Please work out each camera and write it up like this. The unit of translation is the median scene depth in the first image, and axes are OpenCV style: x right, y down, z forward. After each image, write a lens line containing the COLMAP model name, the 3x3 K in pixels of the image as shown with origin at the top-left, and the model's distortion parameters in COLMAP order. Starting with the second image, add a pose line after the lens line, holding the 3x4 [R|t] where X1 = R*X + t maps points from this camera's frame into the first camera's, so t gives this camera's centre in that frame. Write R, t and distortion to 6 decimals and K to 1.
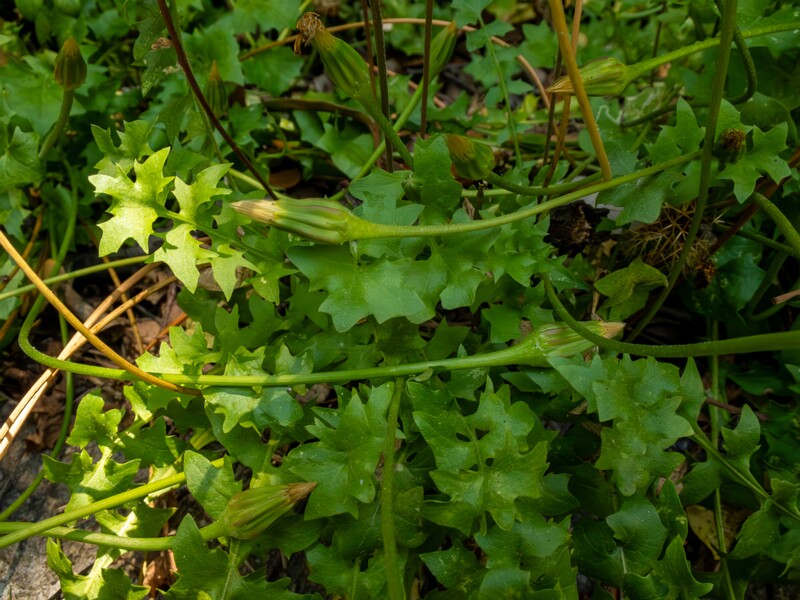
lens RADIAL K [[903.2, 0, 400.0], [0, 903.2, 300.0], [0, 0, 1]] dist [-0.012901, 0.033050]
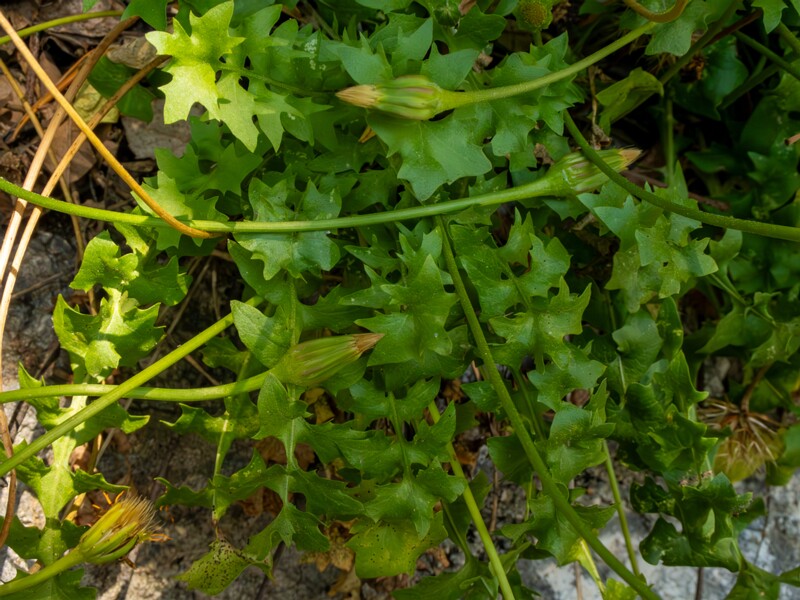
lens RADIAL K [[1222.9, 0, 400.0], [0, 1222.9, 300.0], [0, 0, 1]] dist [-0.047080, 0.137788]
pose [[0.970349, -0.053775, 0.235652, -0.363882], [-0.023258, 0.949642, 0.312472, -0.248741], [-0.240588, -0.308688, 0.920233, -0.264615]]
